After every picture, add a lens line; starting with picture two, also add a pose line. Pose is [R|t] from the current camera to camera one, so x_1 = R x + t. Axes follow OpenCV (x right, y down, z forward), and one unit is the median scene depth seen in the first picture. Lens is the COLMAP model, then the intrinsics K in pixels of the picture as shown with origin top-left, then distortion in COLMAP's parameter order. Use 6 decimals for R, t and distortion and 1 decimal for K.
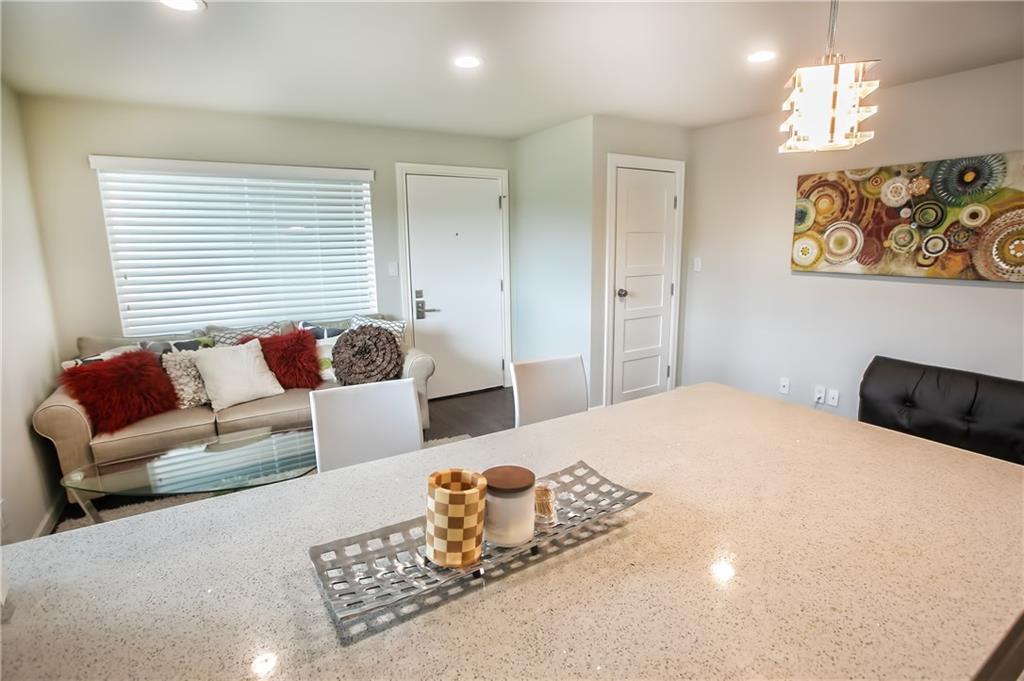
lens RADIAL K [[507.1, 0, 512.0], [0, 507.1, 340.5], [0, 0, 1]] dist [-0.020301, 0.000245]
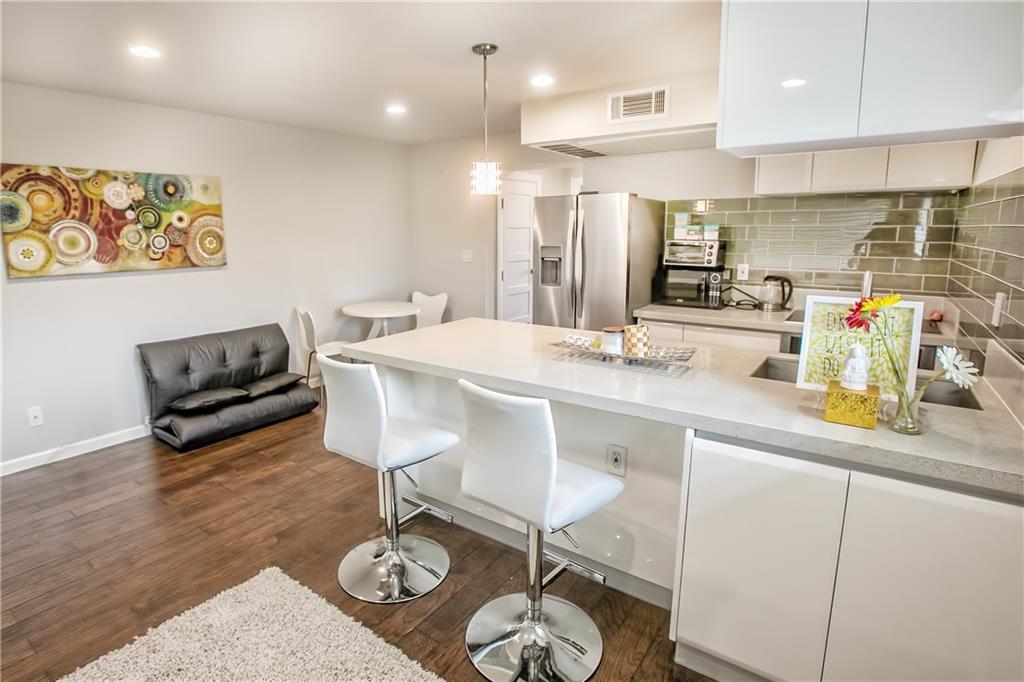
lens RADIAL K [[528.3, 0, 511.8], [0, 528.3, 332.3], [0, 0, 1]] dist [-0.002790, -0.000619]
pose [[-0.424965, -0.158948, 0.891145, -0.651396], [0.191566, 0.946374, 0.260152, -0.140207], [-0.884707, 0.281269, -0.371727, 0.713143]]
